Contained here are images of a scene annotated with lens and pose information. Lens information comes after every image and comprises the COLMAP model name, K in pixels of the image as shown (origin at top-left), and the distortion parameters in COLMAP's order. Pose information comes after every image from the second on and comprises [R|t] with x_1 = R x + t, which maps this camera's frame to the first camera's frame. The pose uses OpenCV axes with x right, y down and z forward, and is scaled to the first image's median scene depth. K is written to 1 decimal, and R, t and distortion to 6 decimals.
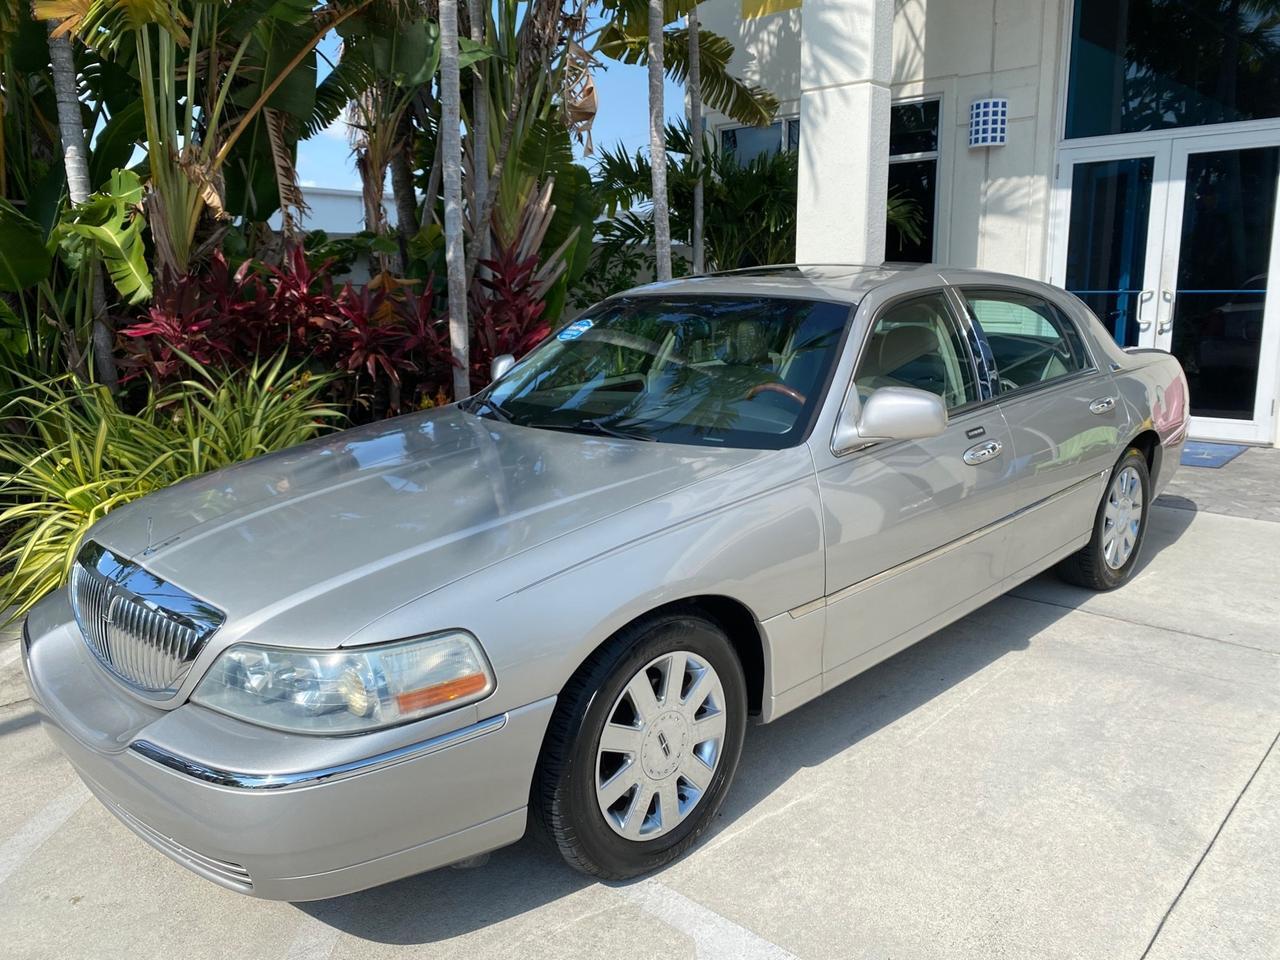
lens RADIAL K [[995.3, 0, 648.3], [0, 995.3, 484.7], [0, 0, 1]] dist [0.004131, -0.000463]
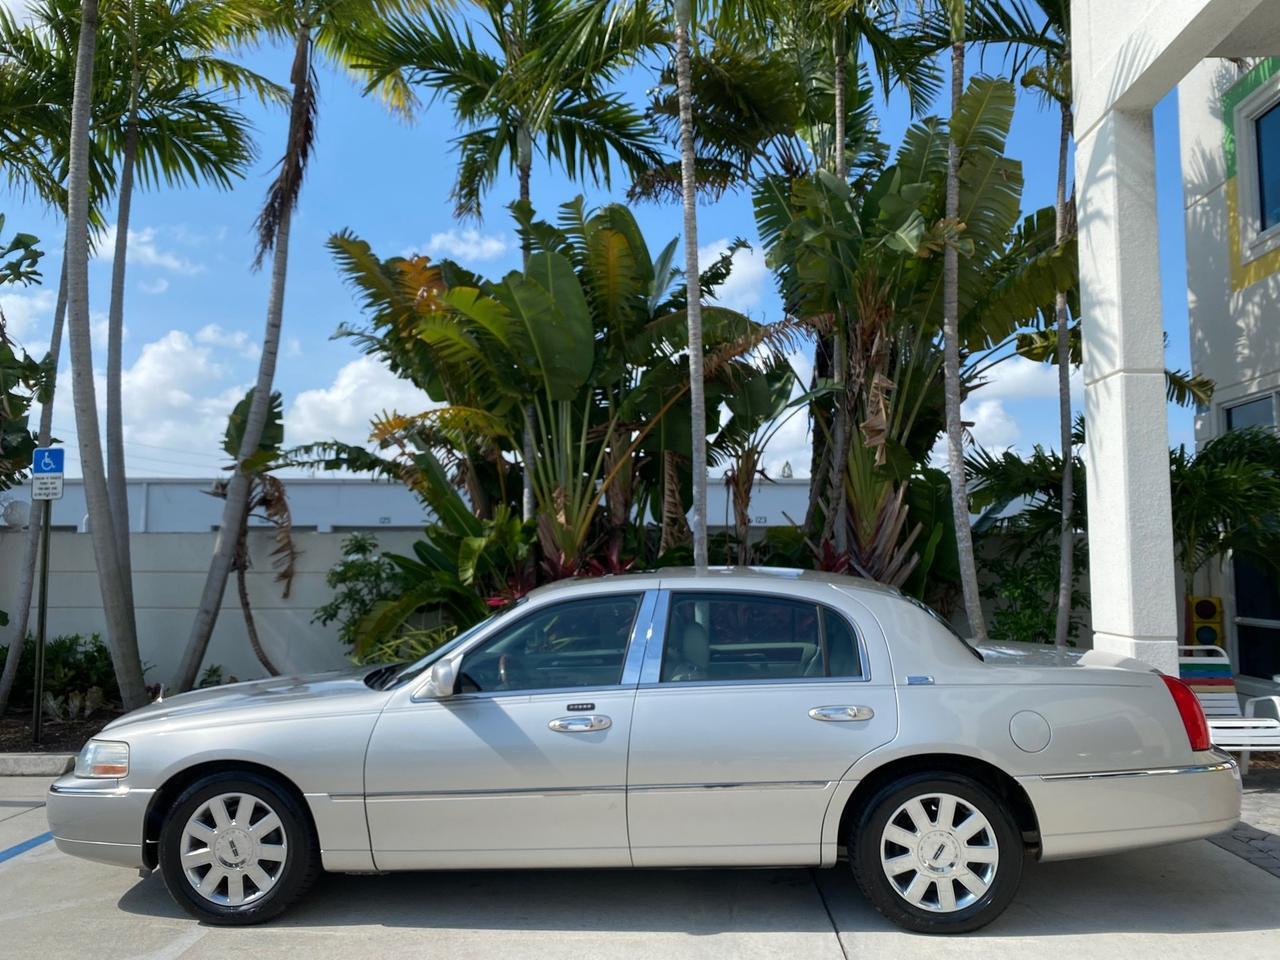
lens RADIAL K [[995.3, 0, 634.7], [0, 995.3, 479.6], [0, 0, 1]] dist [0.004131, -0.000463]
pose [[0.648807, -0.053611, -0.759063, 0.552738], [-0.159592, 0.965744, -0.204619, -0.034453], [0.744030, 0.253899, 0.618025, 0.087553]]
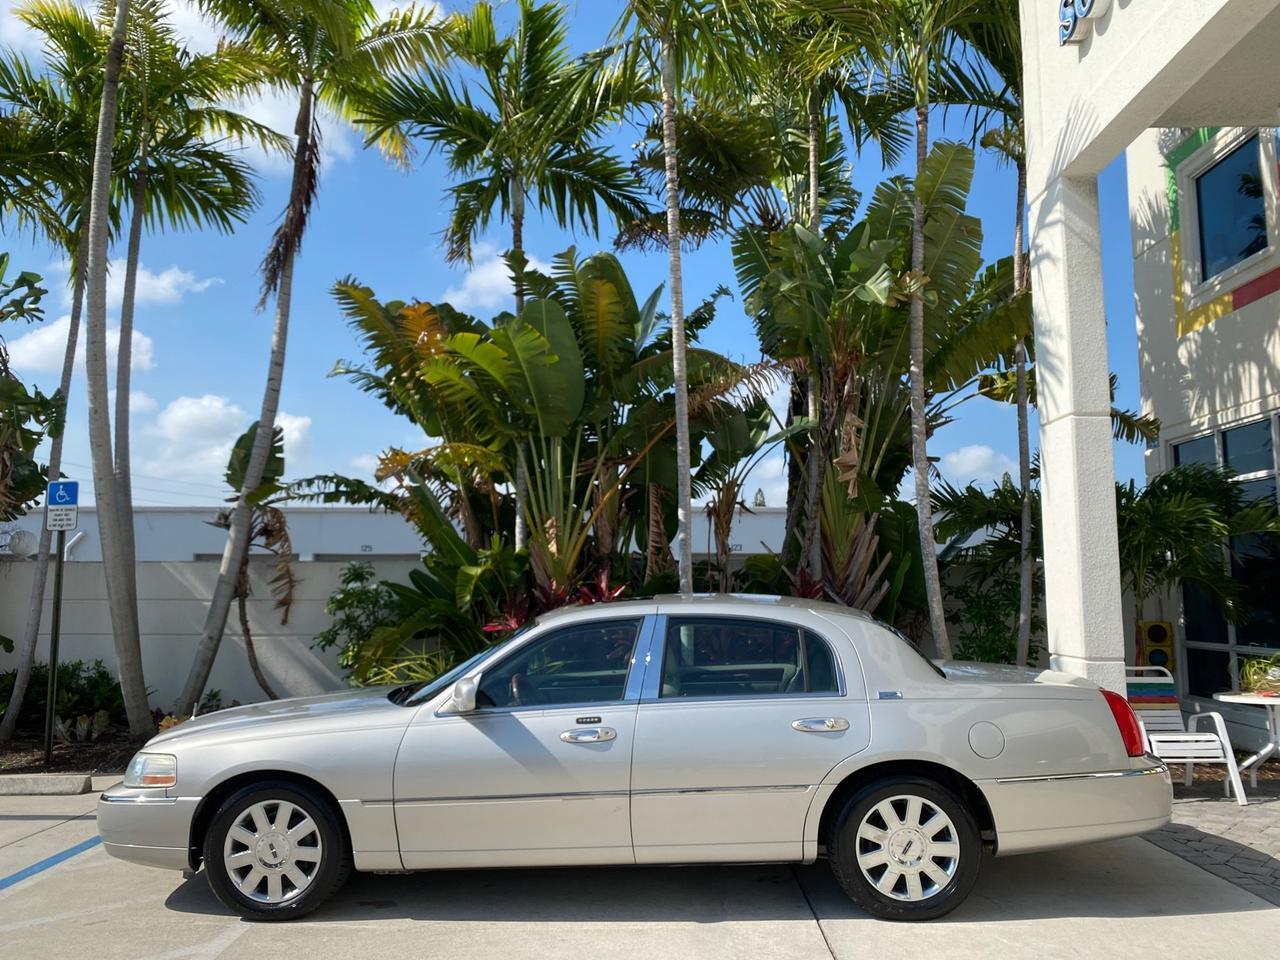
lens RADIAL K [[995.3, 0, 631.0], [0, 995.3, 481.4], [0, 0, 1]] dist [0.004131, -0.000463]
pose [[0.666929, -0.071676, -0.741666, 0.590856], [-0.155195, 0.960171, -0.232349, -0.024385], [0.728780, 0.270063, 0.629242, 0.033077]]
